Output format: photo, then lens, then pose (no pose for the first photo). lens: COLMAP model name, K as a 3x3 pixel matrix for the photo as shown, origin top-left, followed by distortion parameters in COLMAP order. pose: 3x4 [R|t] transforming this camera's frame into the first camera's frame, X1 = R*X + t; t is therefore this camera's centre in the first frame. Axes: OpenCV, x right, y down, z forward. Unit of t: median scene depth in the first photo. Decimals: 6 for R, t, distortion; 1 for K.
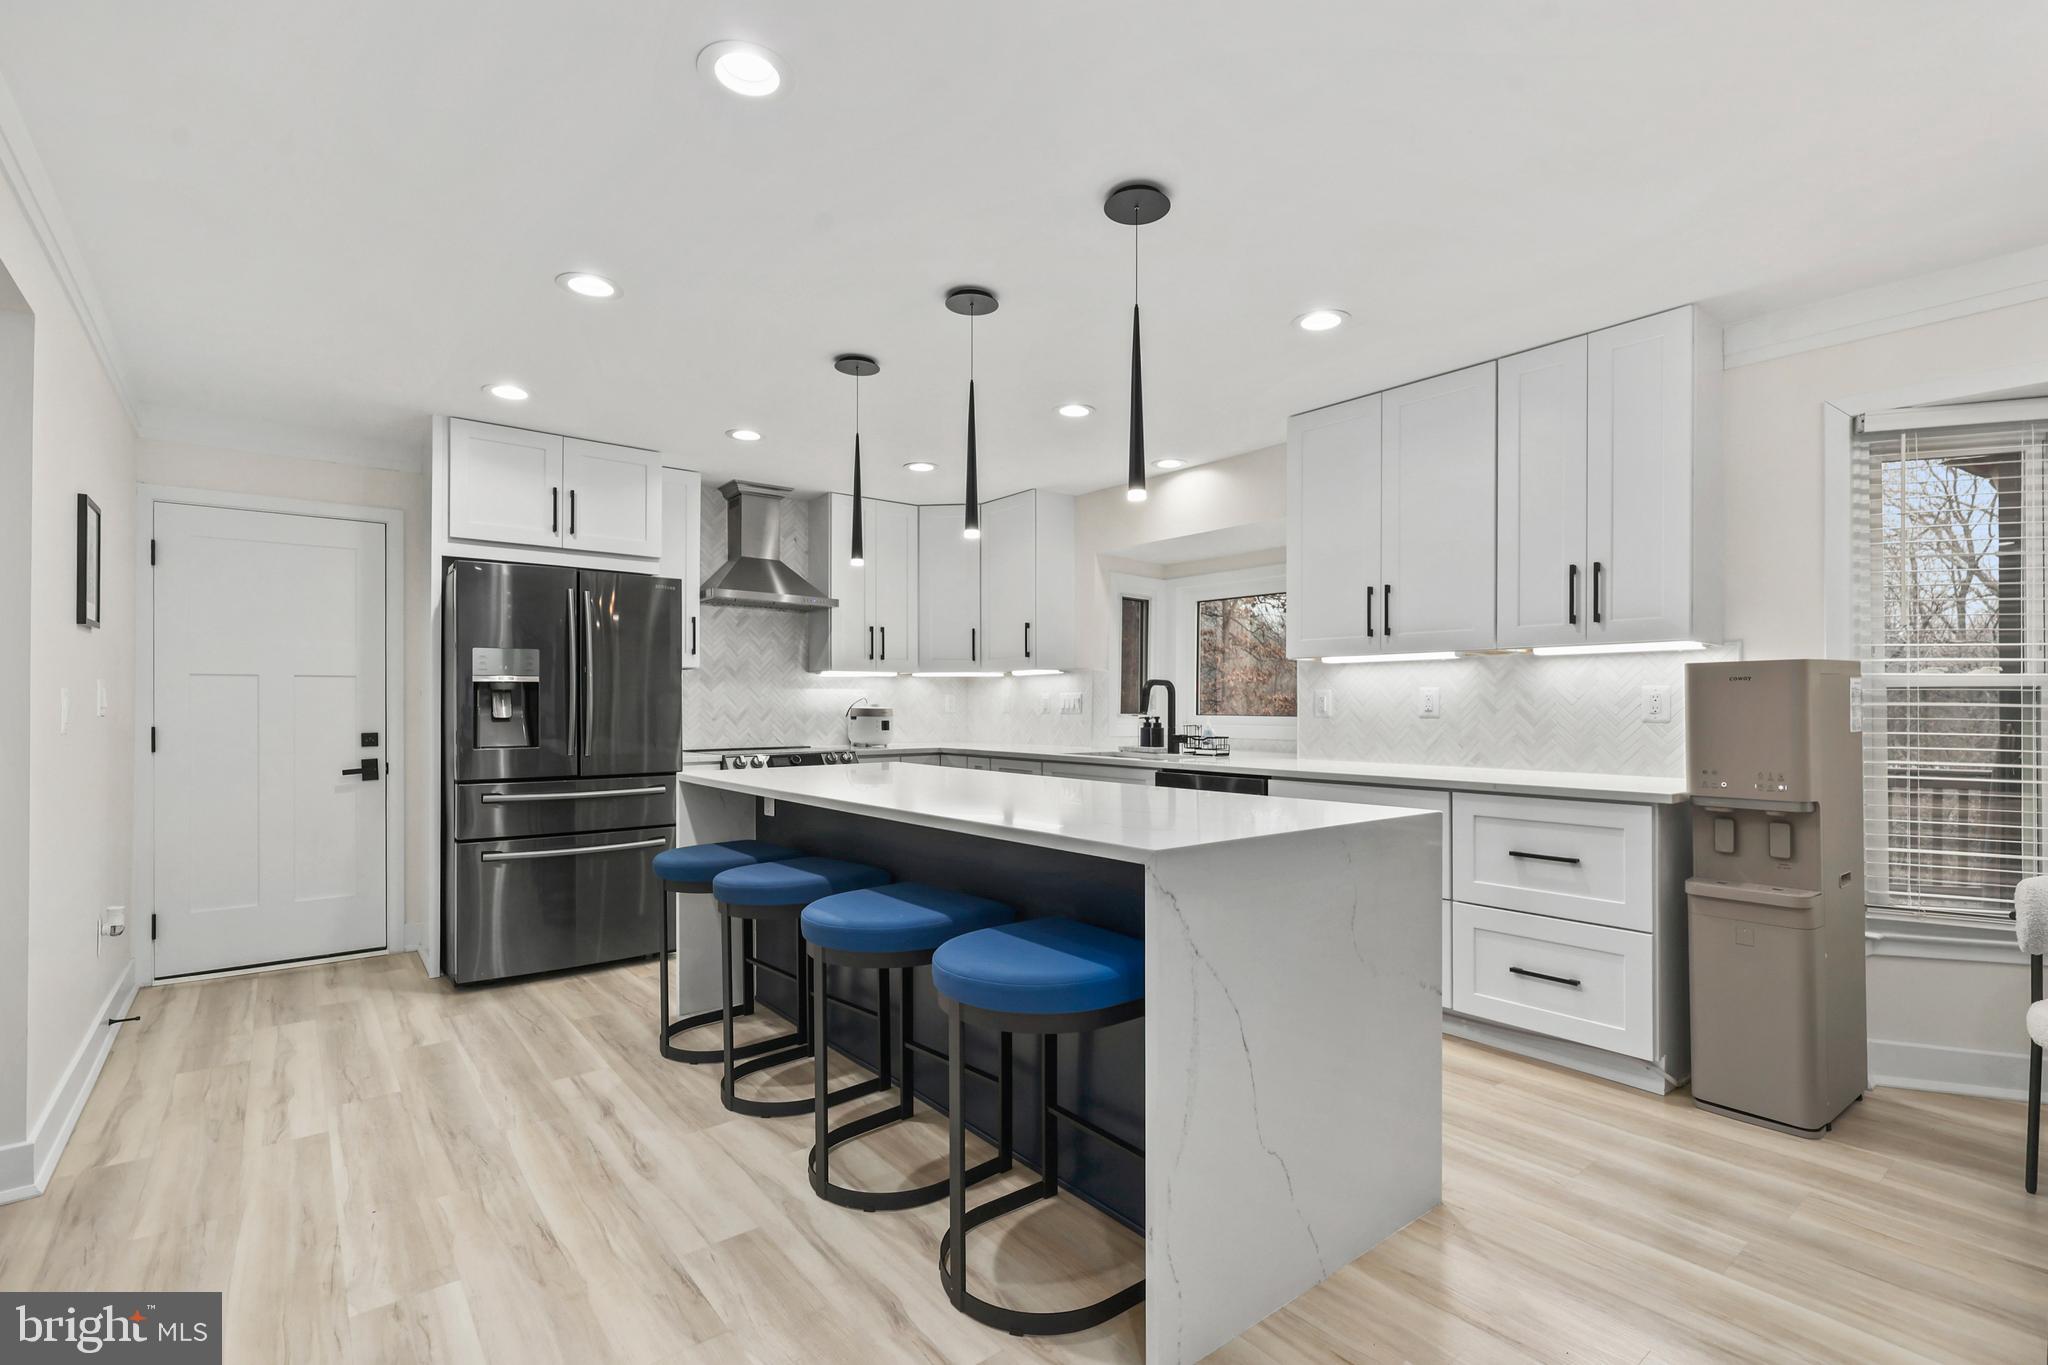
lens RADIAL K [[930.8, 0, 1019.4], [0, 930.8, 701.2], [0, 0, 1]] dist [-0.003309, -0.000063]
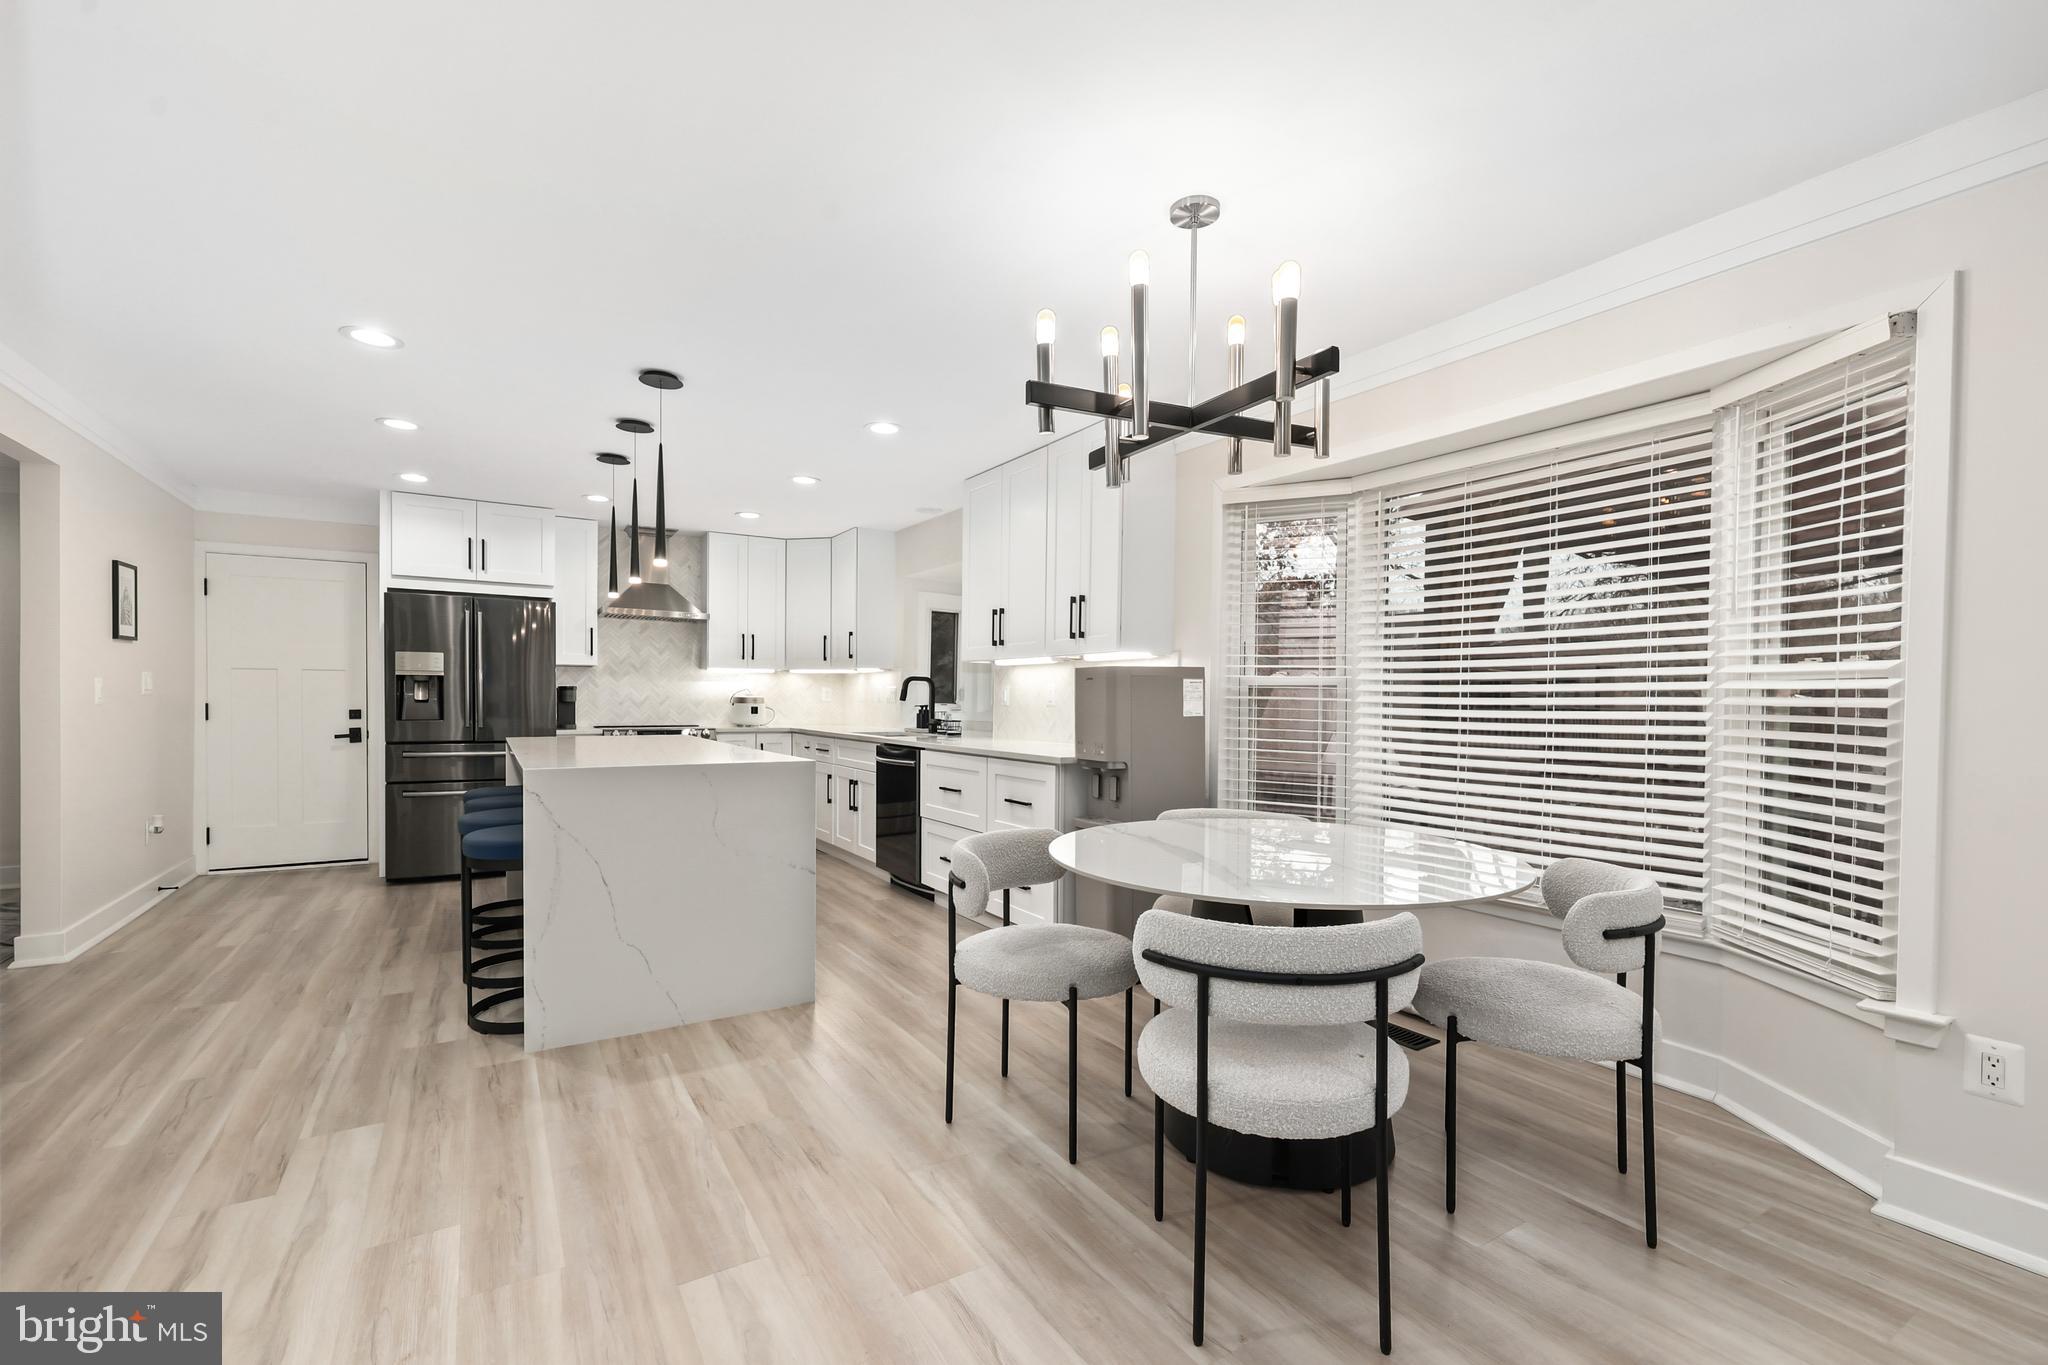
lens RADIAL K [[887.7, 0, 1028.6], [0, 887.7, 696.6], [0, 0, 1]] dist [0.002426, 0.000019]
pose [[0.992802, 0.010160, -0.119334, 0.503349], [-0.010296, 0.999947, -0.000529, 0.004332], [0.119322, 0.001754, 0.992854, -0.242651]]
